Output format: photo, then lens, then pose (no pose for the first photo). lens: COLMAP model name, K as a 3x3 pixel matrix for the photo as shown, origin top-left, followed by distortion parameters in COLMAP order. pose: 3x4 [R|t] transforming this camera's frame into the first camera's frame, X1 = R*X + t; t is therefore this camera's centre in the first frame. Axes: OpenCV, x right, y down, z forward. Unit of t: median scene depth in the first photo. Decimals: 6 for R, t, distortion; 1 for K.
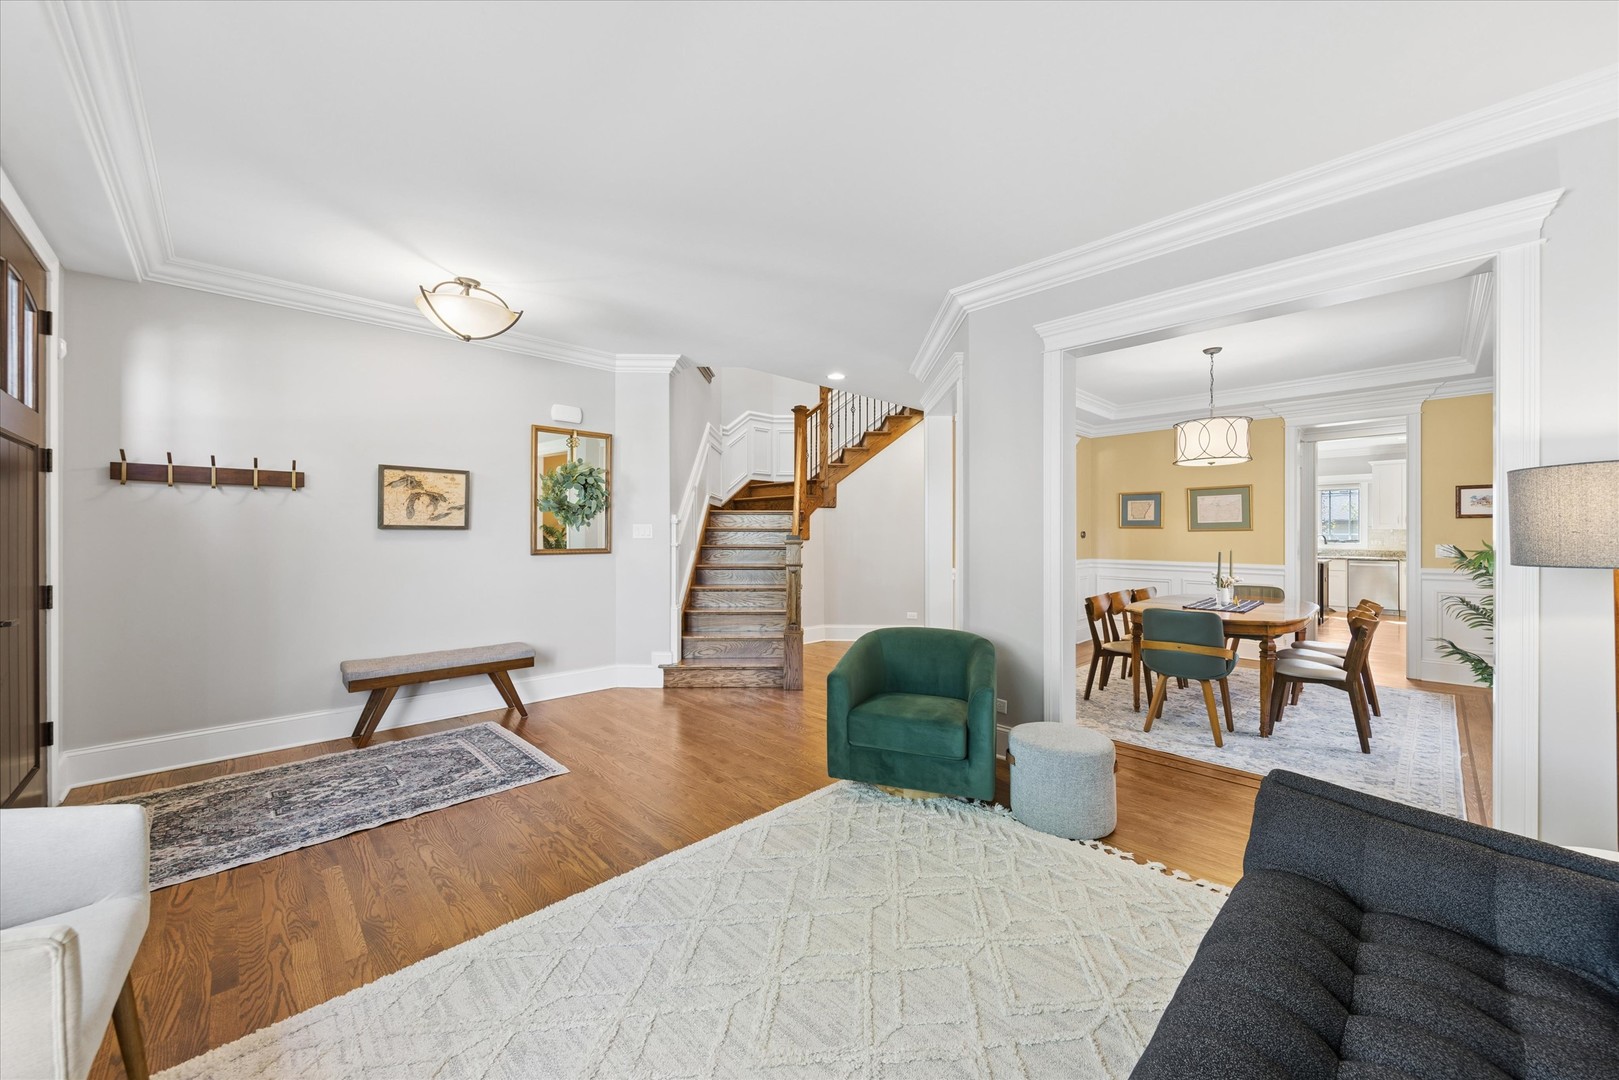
lens RADIAL K [[593.4, 0, 816.2], [0, 593.4, 536.0], [0, 0, 1]] dist [0.000535, 0.000391]
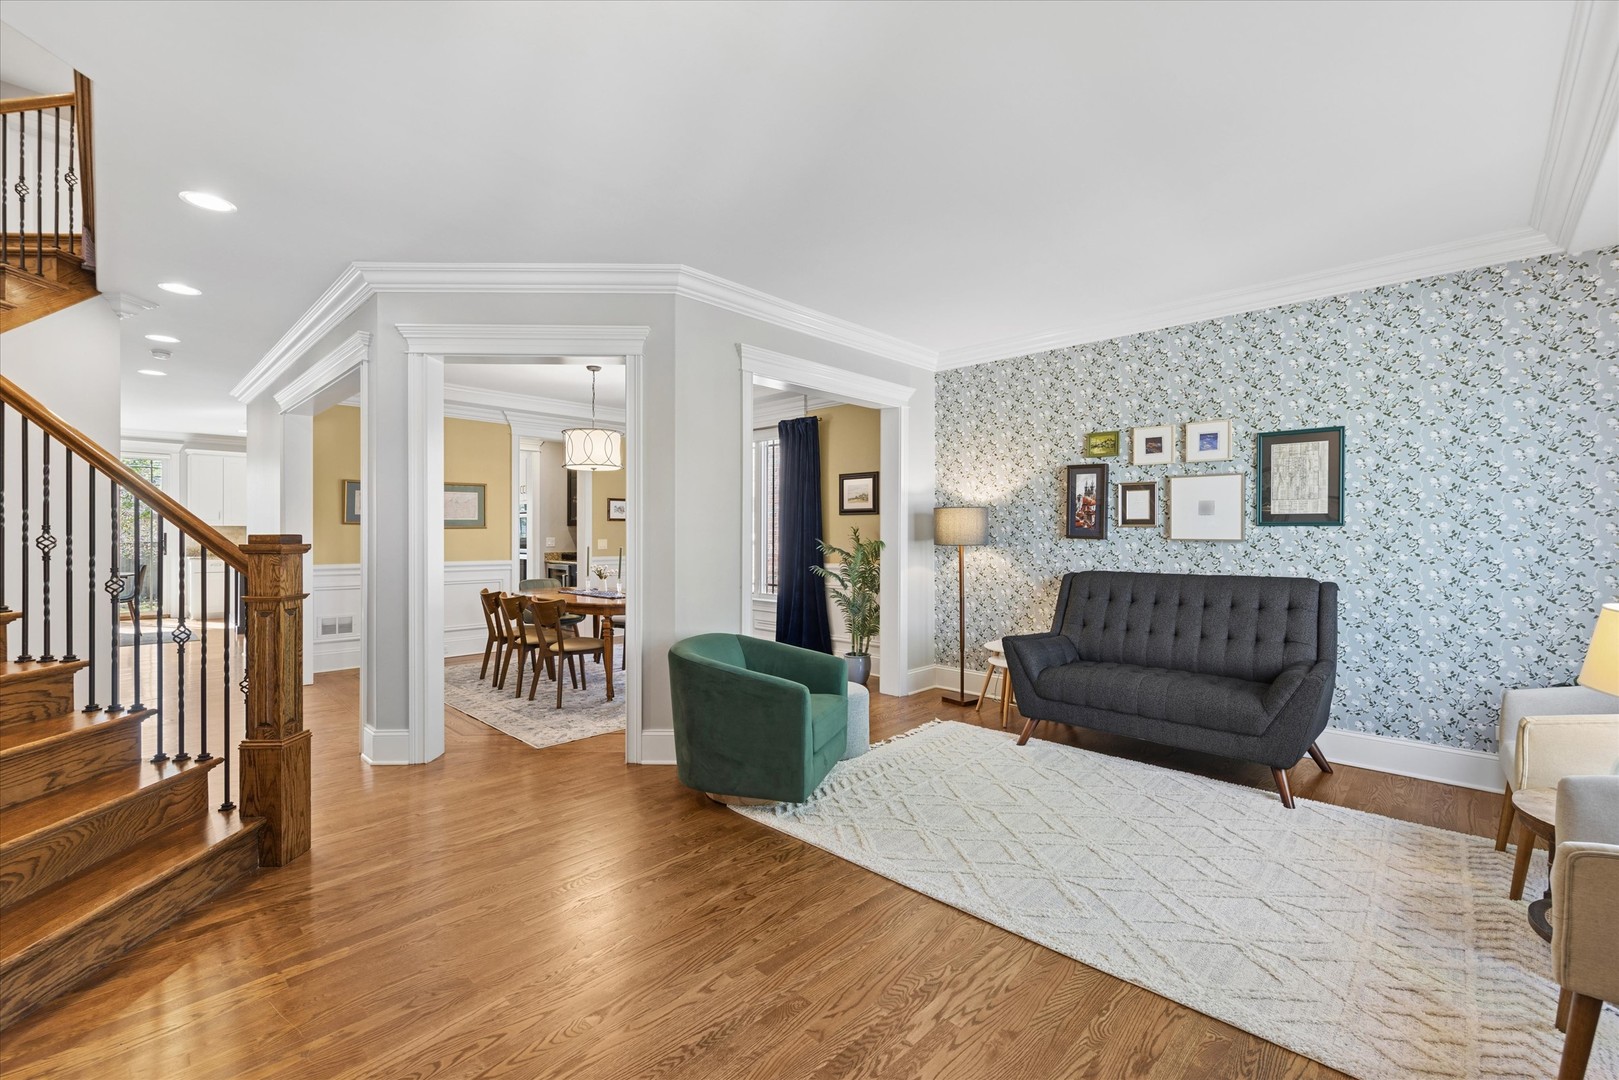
lens RADIAL K [[682.9, 0, 805.6], [0, 682.9, 535.5], [0, 0, 1]] dist [0.002489, 0.000119]
pose [[-0.026584, -0.004345, 0.999637, -0.470697], [0.001233, 0.999990, 0.004379, -0.001500], [-0.999646, 0.001349, -0.026578, 0.476705]]
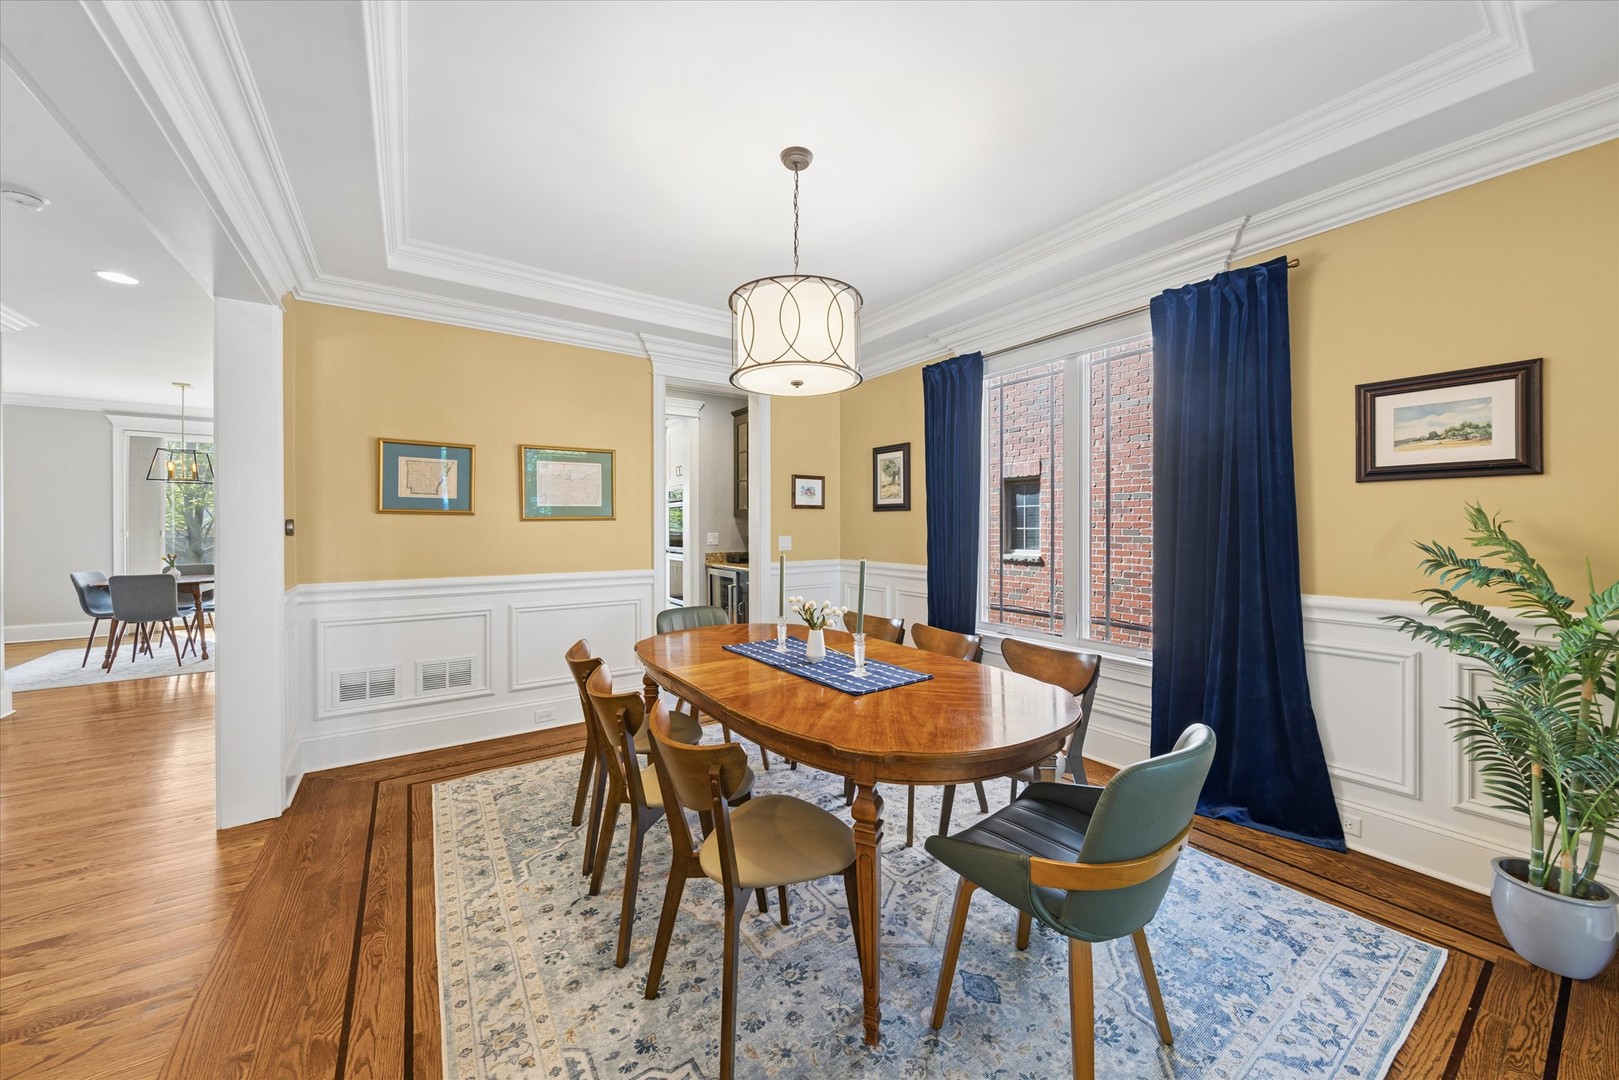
lens RADIAL K [[593.4, 0, 822.4], [0, 593.4, 532.4], [0, 0, 1]] dist [0.000535, 0.000391]
pose [[0.153768, -0.014228, 0.988005, 0.120458], [0.004961, 0.999895, 0.013627, -0.003340], [-0.988095, 0.002806, 0.153823, 0.673290]]
